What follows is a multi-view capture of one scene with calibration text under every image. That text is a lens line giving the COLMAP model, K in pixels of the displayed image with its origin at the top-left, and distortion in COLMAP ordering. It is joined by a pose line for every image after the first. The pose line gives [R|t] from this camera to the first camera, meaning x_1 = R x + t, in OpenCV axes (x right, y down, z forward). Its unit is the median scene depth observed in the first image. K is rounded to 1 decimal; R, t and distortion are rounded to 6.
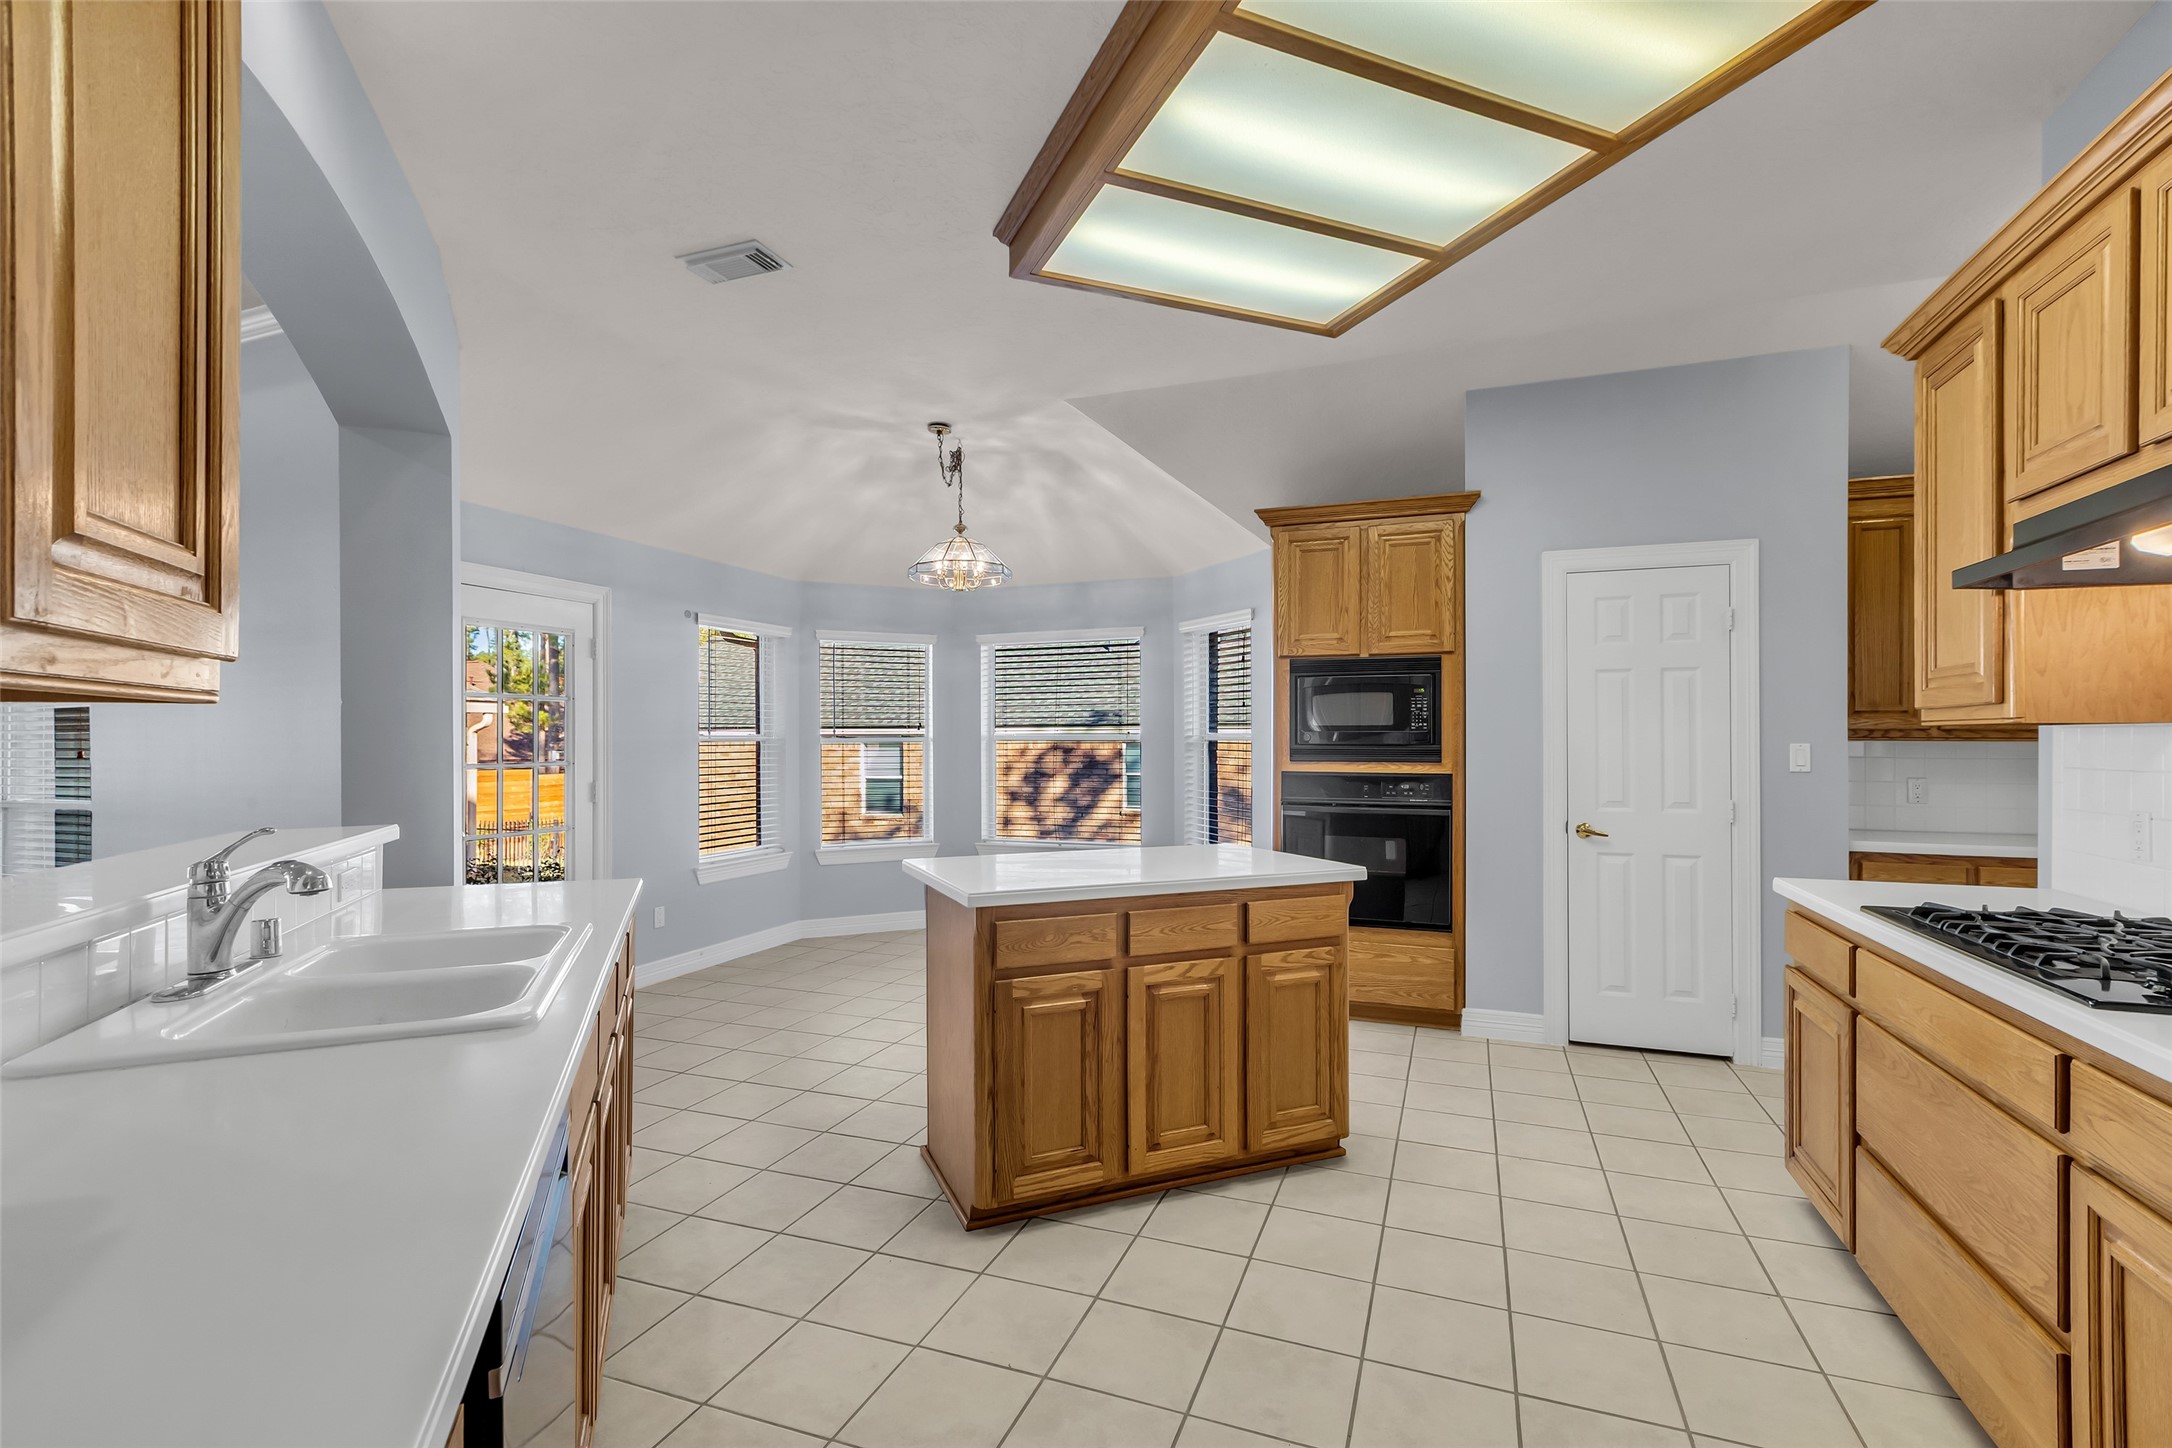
lens RADIAL K [[974.3, 0, 1087.4], [0, 974.3, 727.3], [0, 0, 1]] dist [0.009944, -0.000829]
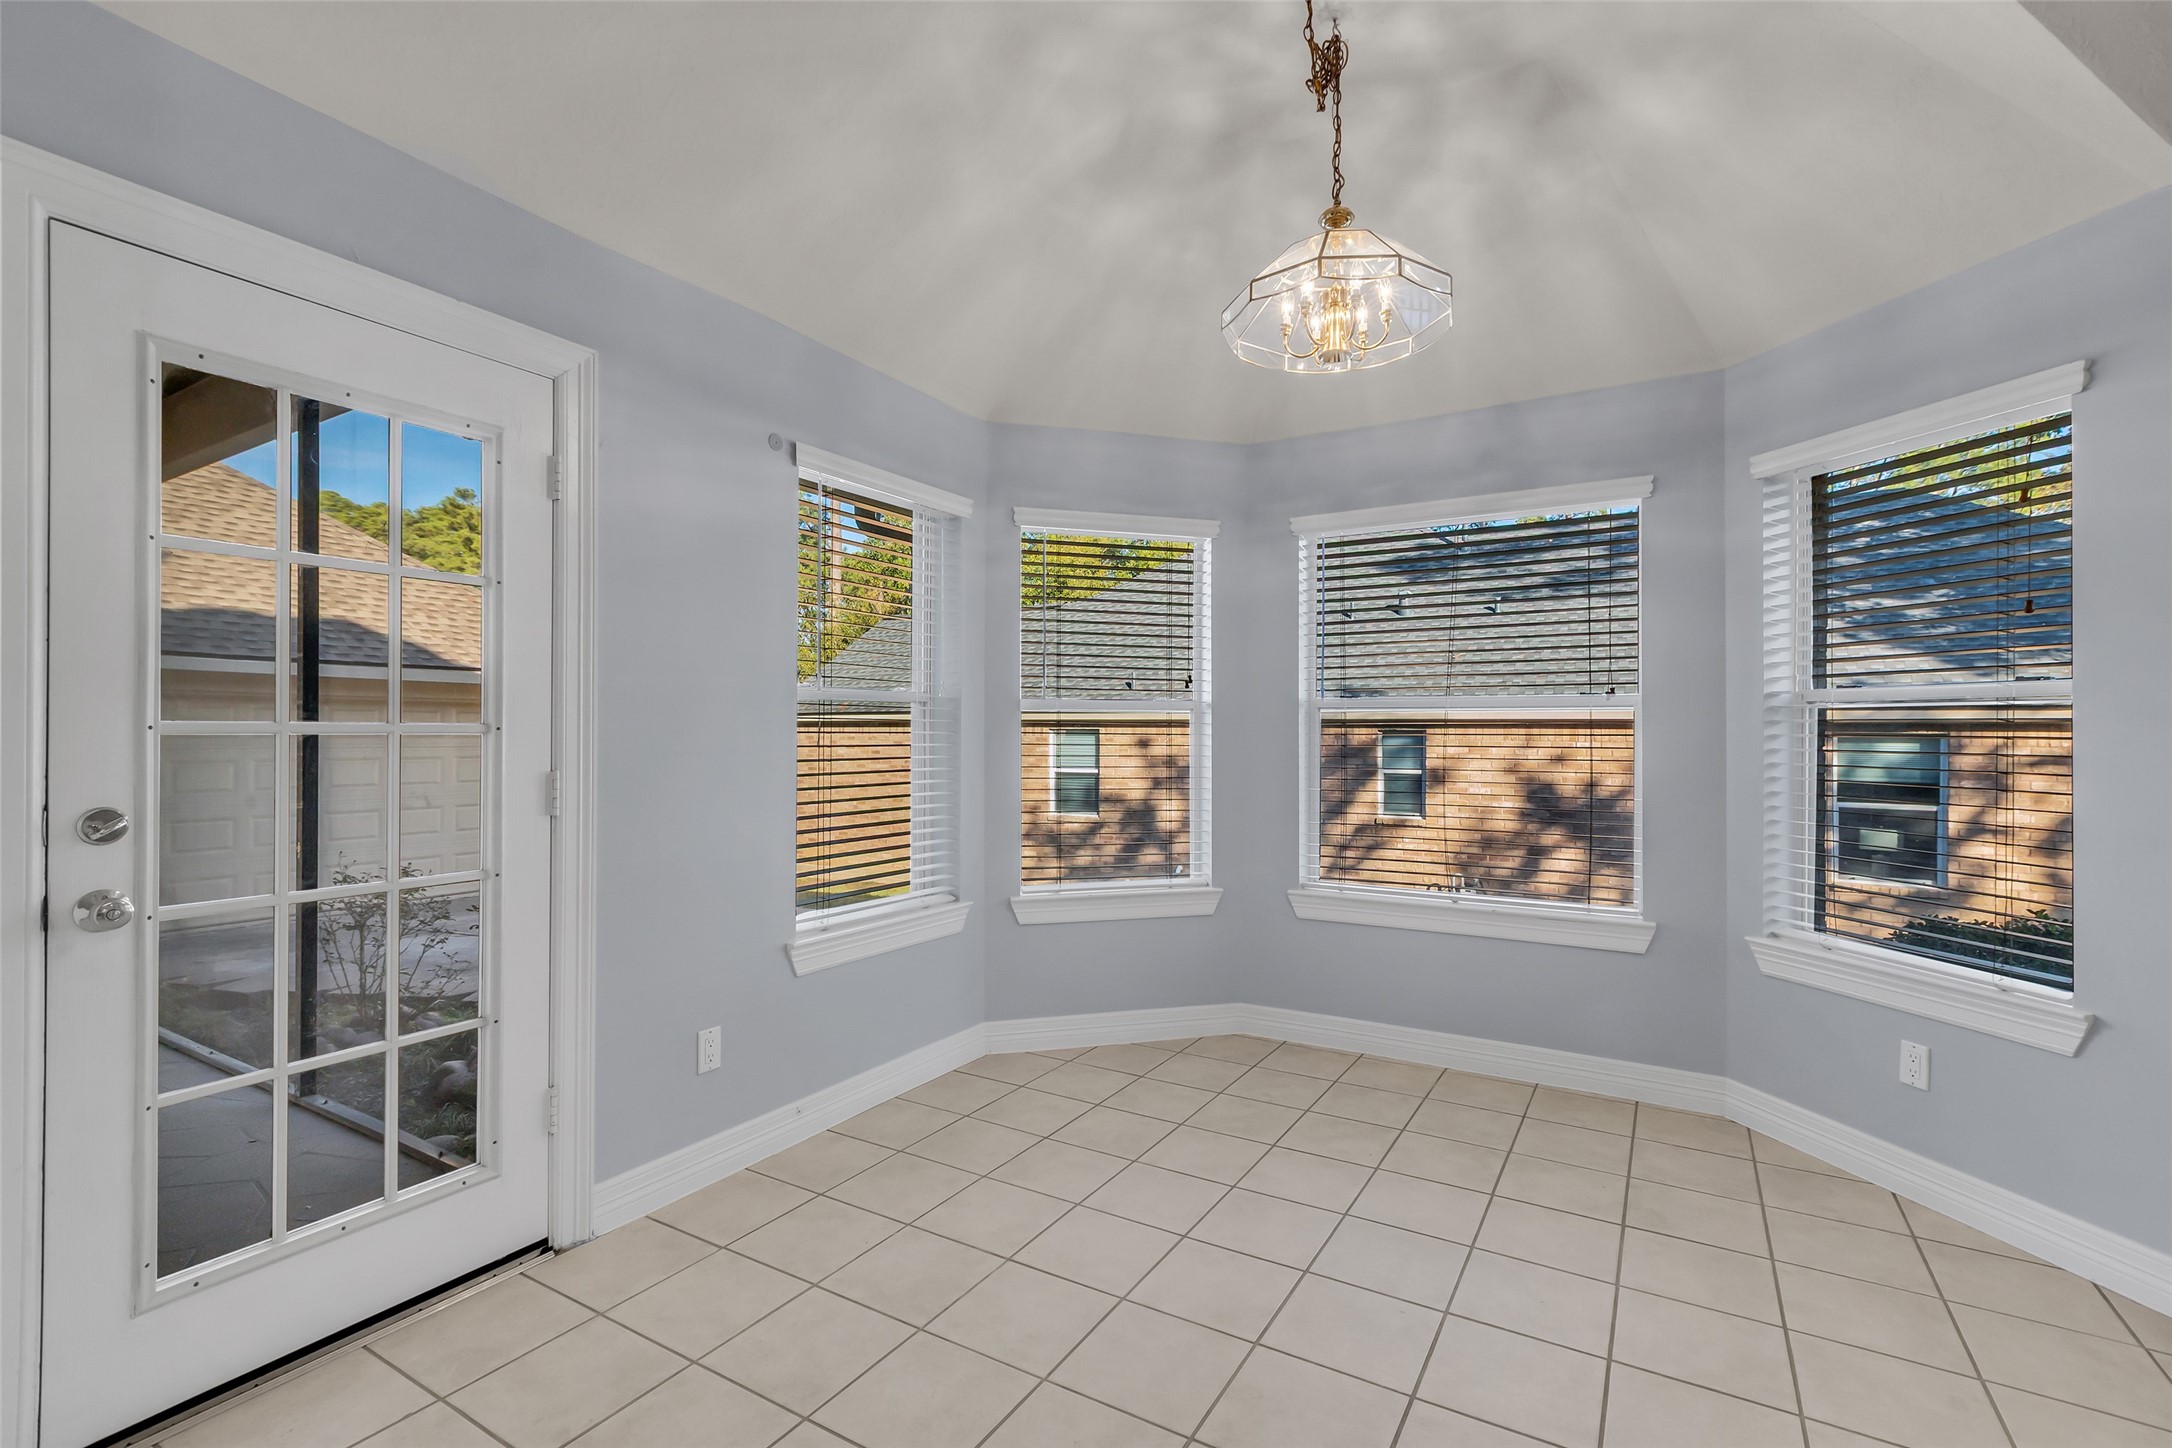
lens RADIAL K [[974.3, 0, 1091.4], [0, 974.3, 719.5], [0, 0, 1]] dist [0.009944, -0.000829]
pose [[0.985251, 0.004024, -0.171066, -0.139547], [-0.004615, 0.999985, -0.003058, 0.024460], [0.171051, 0.003803, 0.985255, 0.459587]]
